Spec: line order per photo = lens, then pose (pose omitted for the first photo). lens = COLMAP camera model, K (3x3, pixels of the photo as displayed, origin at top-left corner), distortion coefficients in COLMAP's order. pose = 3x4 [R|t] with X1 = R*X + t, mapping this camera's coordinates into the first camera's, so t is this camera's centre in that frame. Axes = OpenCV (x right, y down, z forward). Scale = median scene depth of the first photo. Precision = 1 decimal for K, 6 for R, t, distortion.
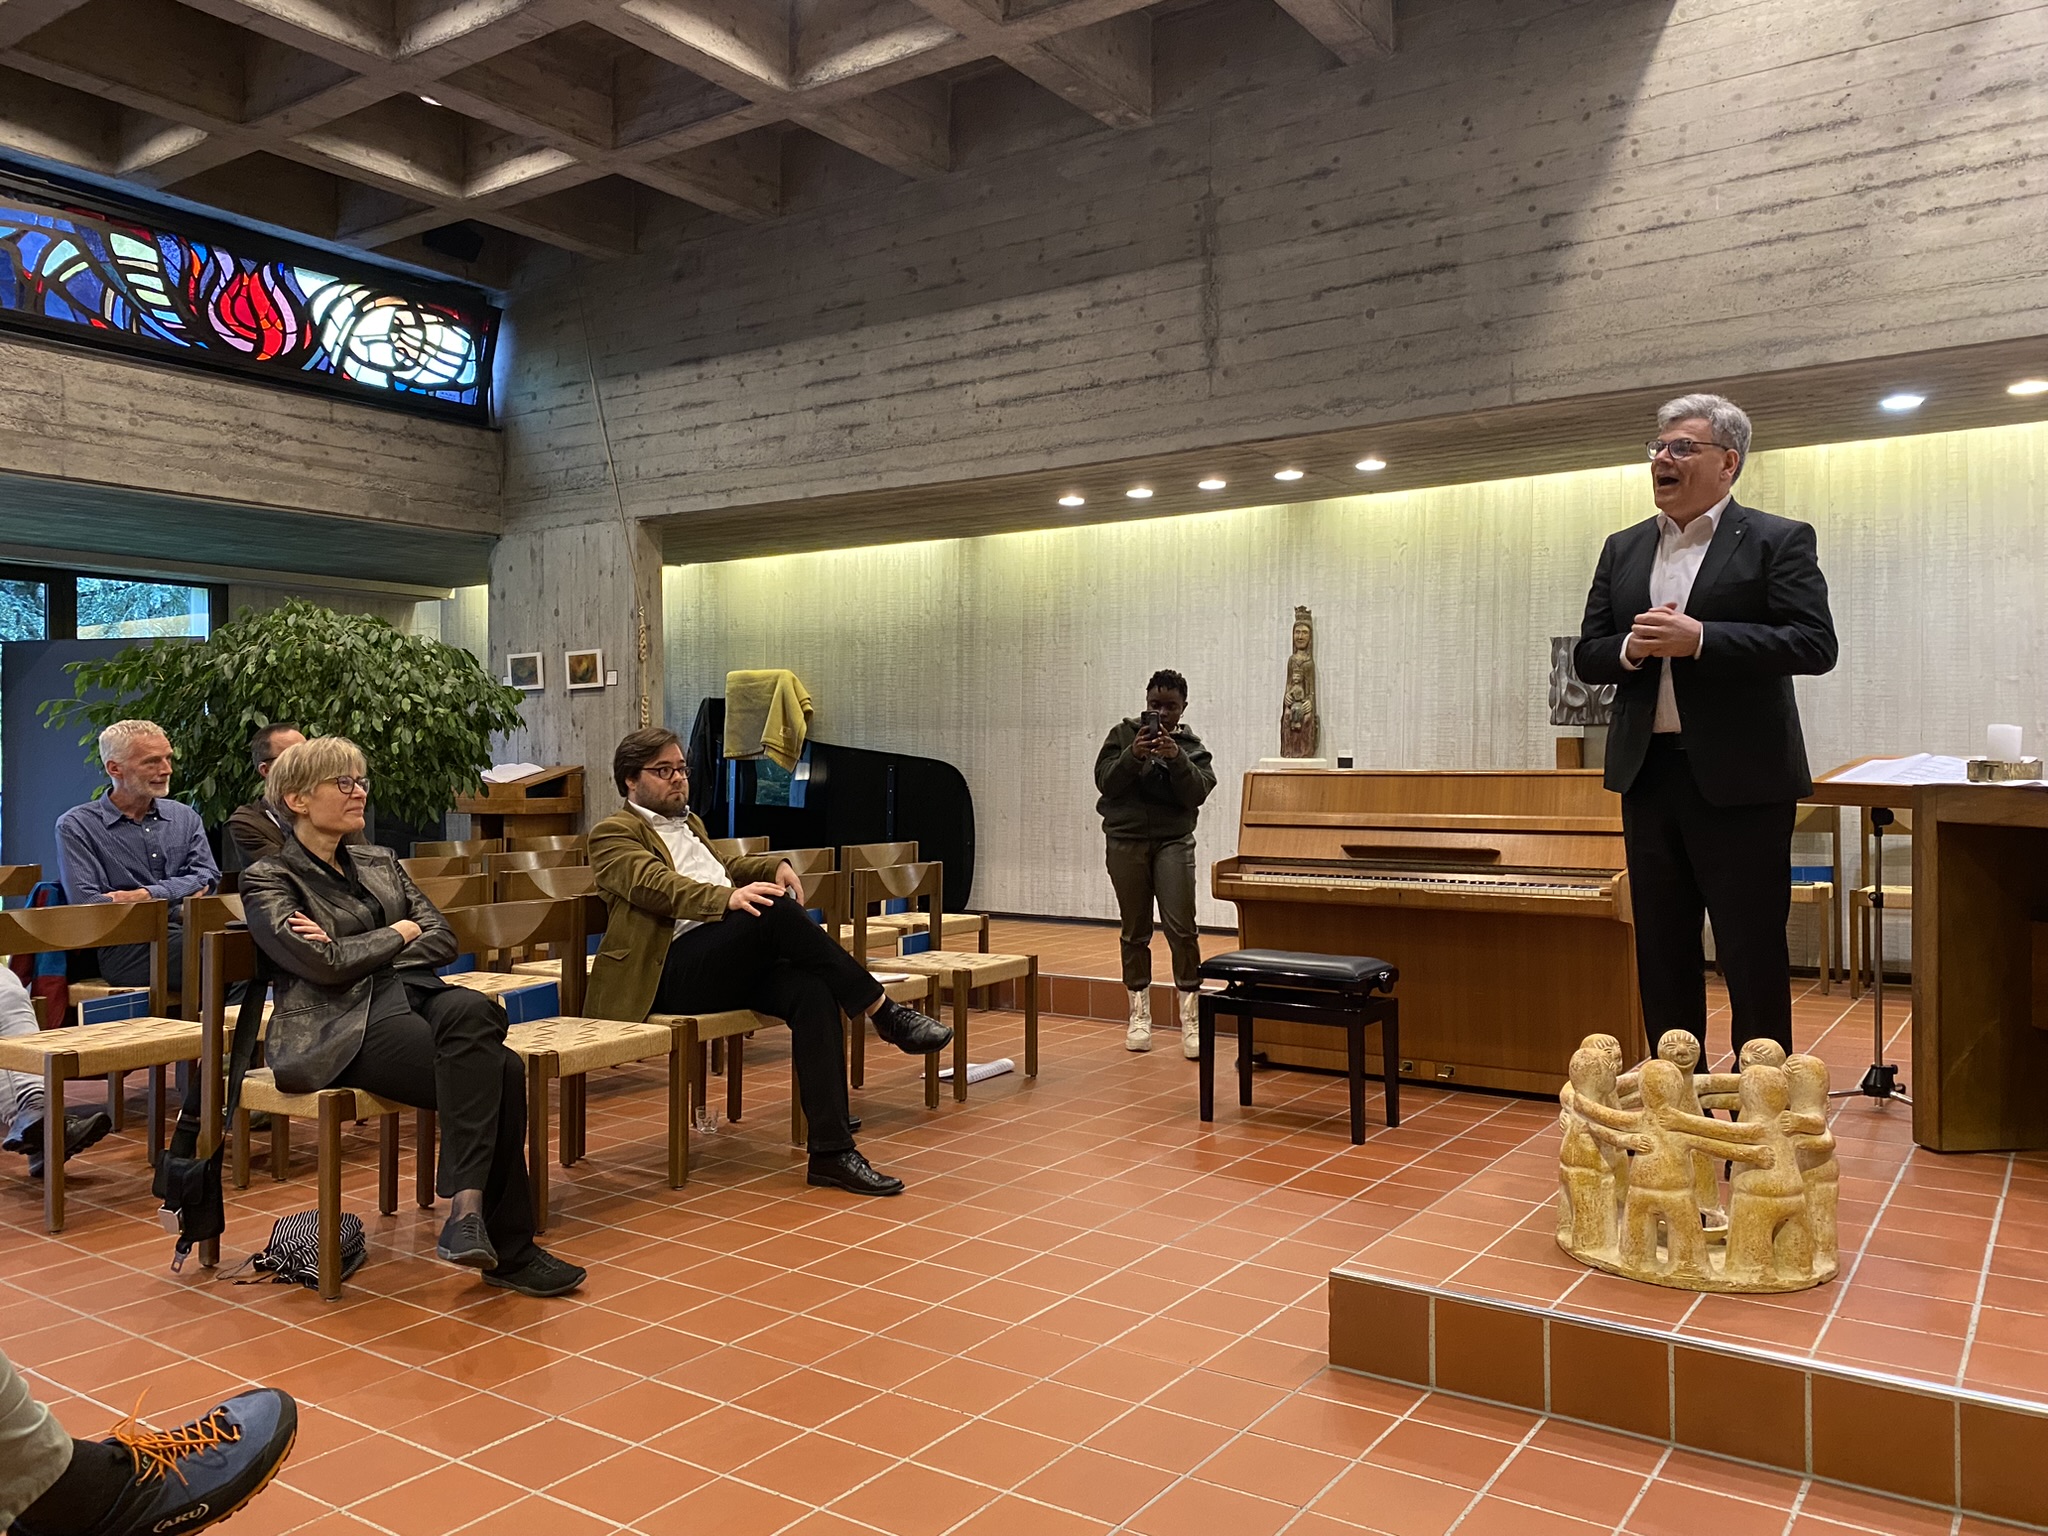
lens RADIAL K [[1574.5, 0, 1027.5], [0, 1574.5, 753.3], [0, 0, 1]] dist [0.015864, 0.000609]
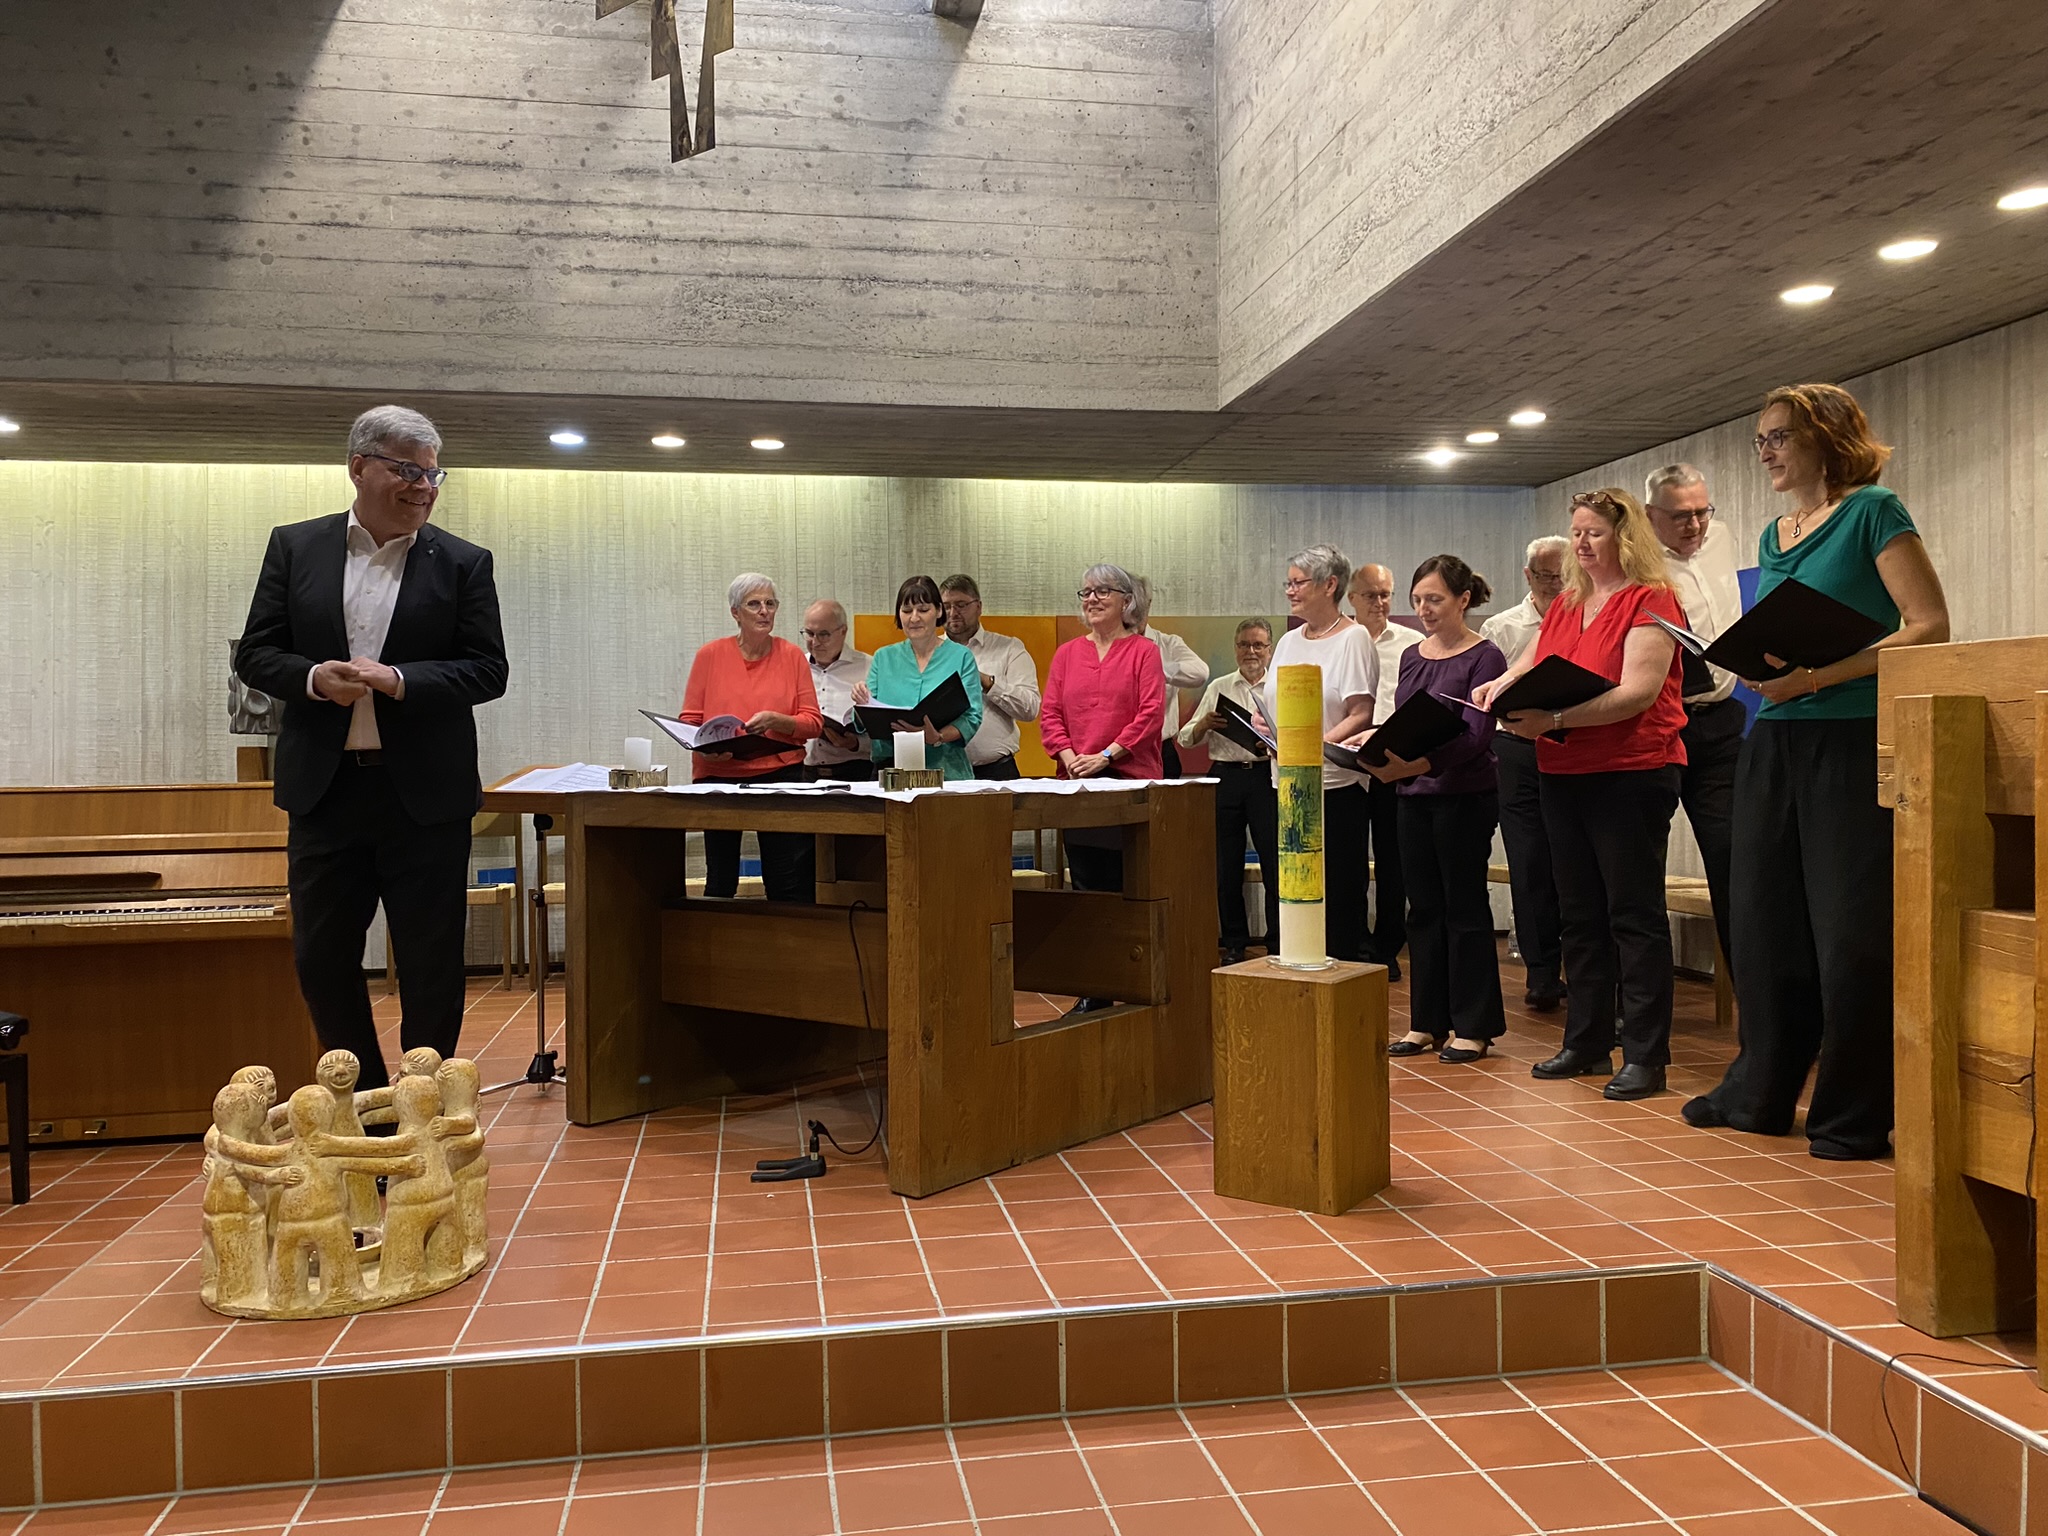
lens RADIAL K [[1574.5, 0, 1033.2], [0, 1574.5, 769.5], [0, 0, 1]] dist [0.015864, 0.000609]
pose [[0.715552, -0.012401, 0.698450, 0.023983], [0.007294, 0.999921, 0.010281, -0.003483], [-0.698522, -0.002262, 0.715585, -0.000607]]
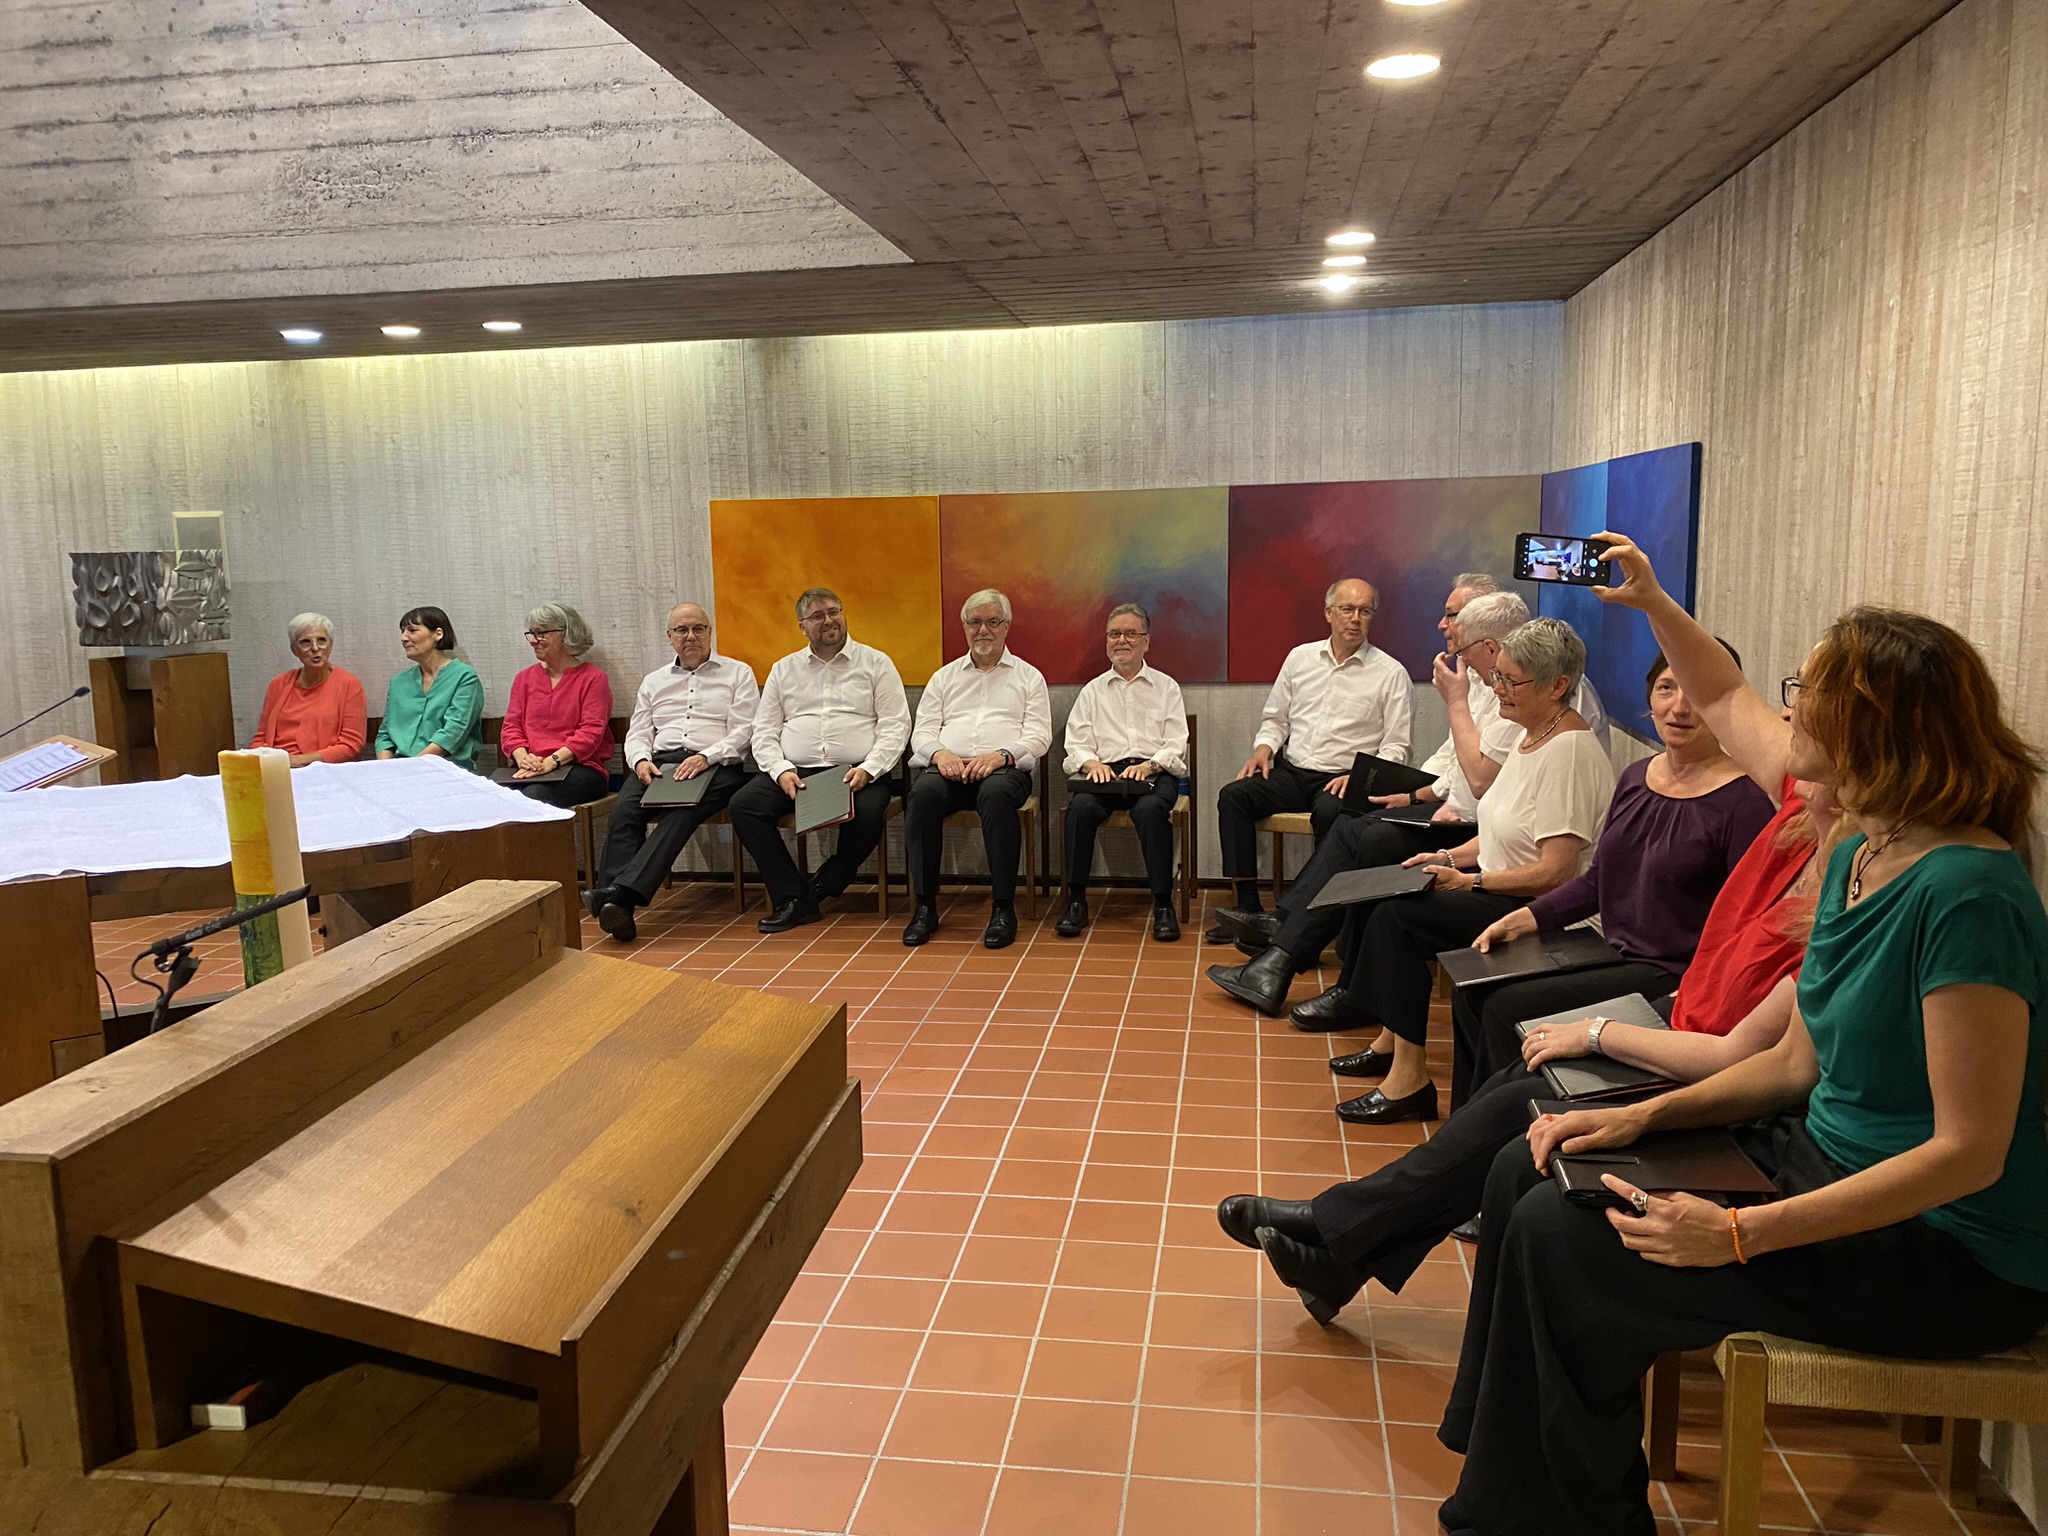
lens RADIAL K [[1574.5, 0, 993.2], [0, 1574.5, 768.0], [0, 0, 1]] dist [0.015864, 0.000609]
pose [[0.909419, -0.078464, 0.408411, 0.572106], [0.018789, 0.988790, 0.148127, -0.099817], [-0.415455, -0.127036, 0.900699, -0.124277]]
